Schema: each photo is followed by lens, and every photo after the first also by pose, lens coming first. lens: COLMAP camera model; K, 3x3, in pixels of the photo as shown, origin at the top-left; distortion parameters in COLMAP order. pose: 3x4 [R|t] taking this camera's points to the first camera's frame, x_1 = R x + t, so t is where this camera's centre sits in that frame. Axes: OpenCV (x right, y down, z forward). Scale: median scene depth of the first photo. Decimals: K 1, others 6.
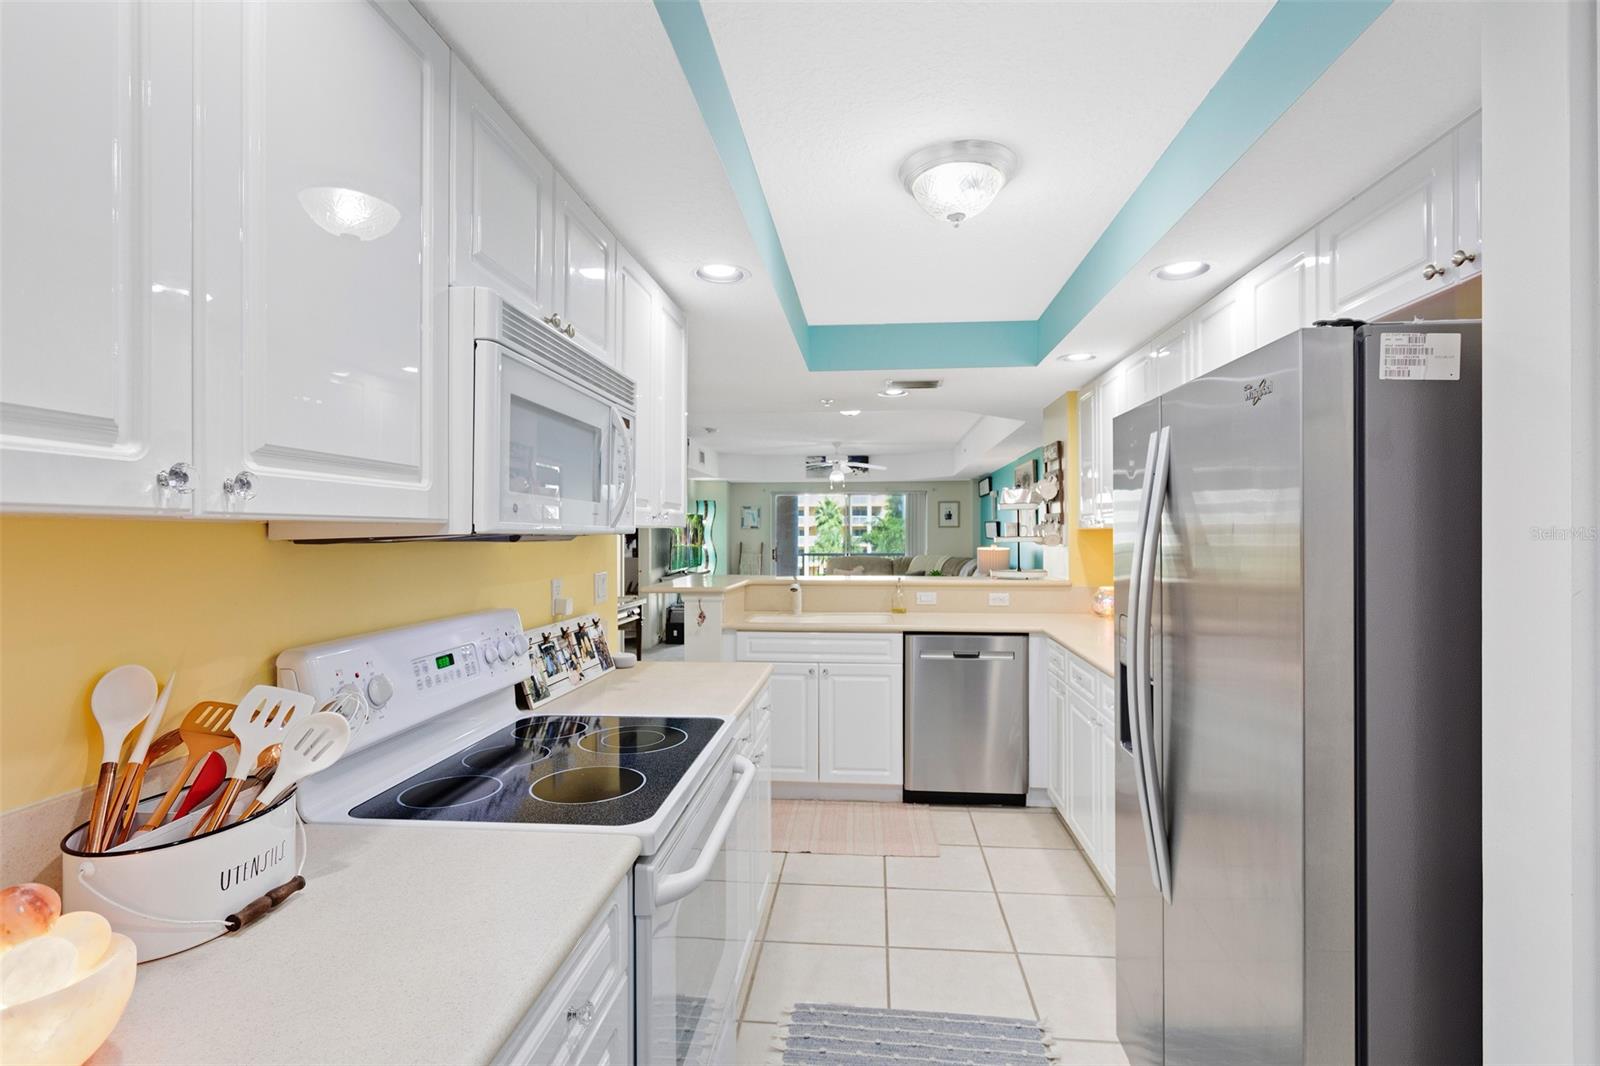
lens RADIAL K [[751.5, 0, 787.6], [0, 751.5, 536.1], [0, 0, 1]] dist [-0.000168, 0.000837]
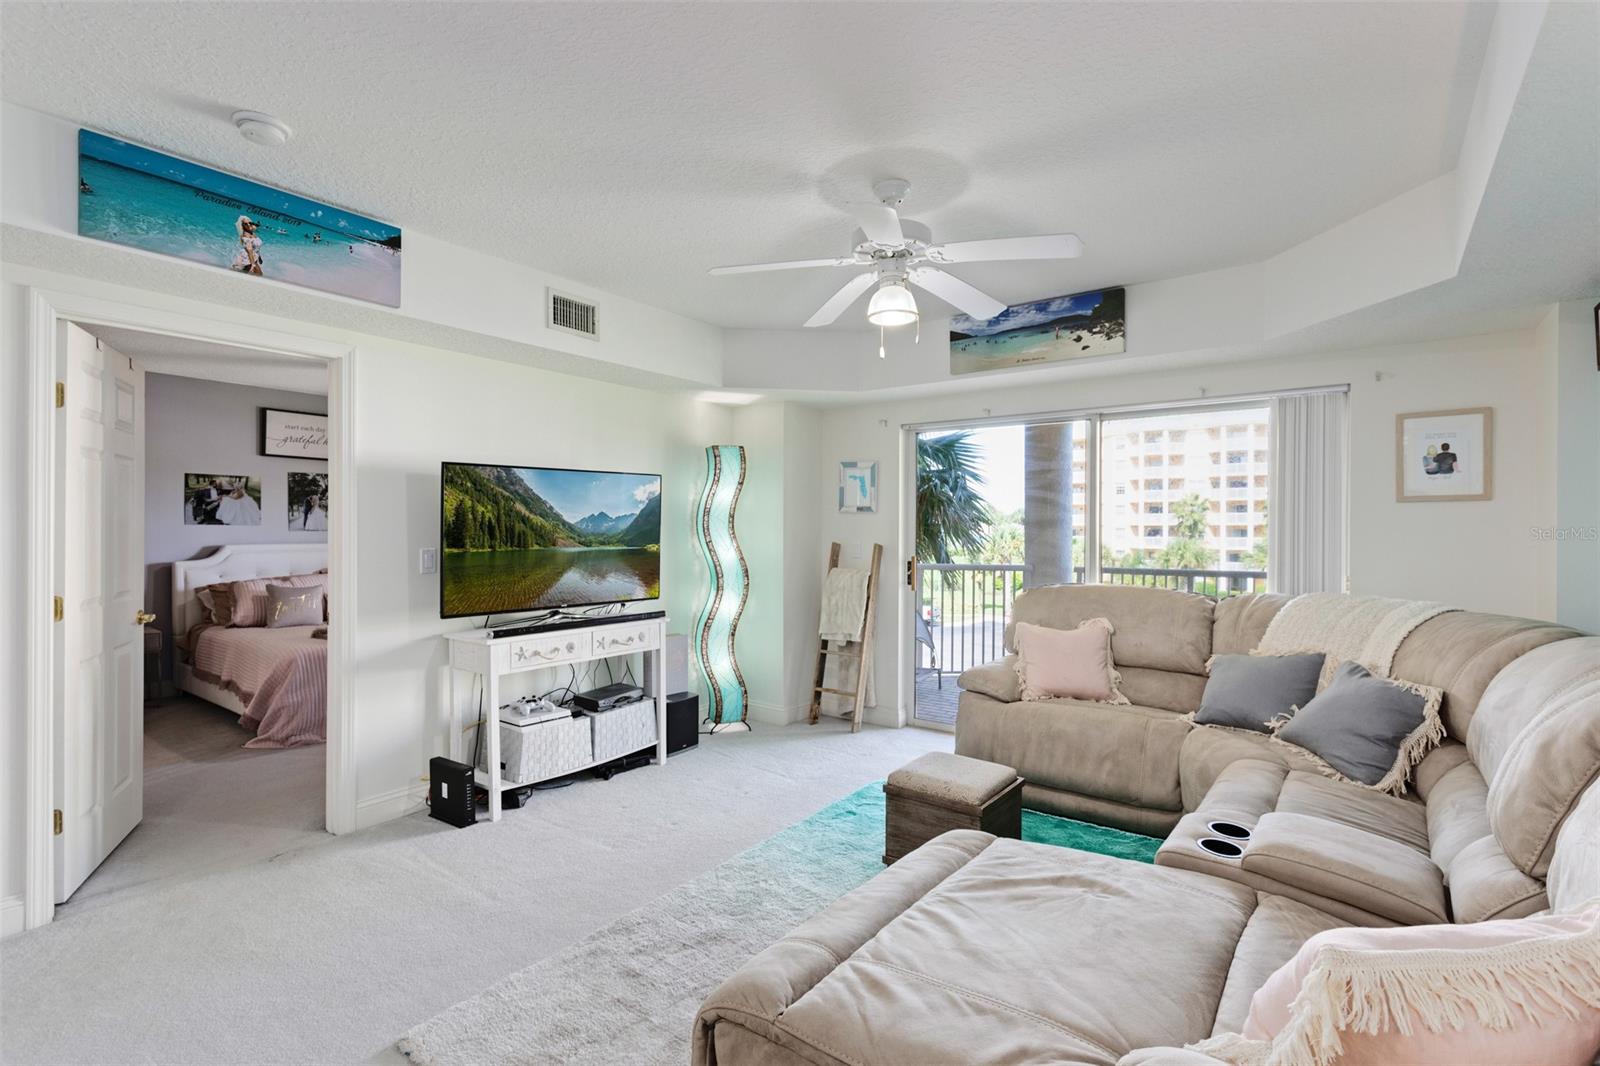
lens RADIAL K [[751.5, 0, 809.4], [0, 751.5, 533.4], [0, 0, 1]] dist [-0.000168, 0.000837]
pose [[0.866967, 0.007755, -0.498305, 0.416474], [-0.009073, 0.999959, -0.000222, 0.007553], [0.498283, 0.004713, 0.867002, 1.775616]]
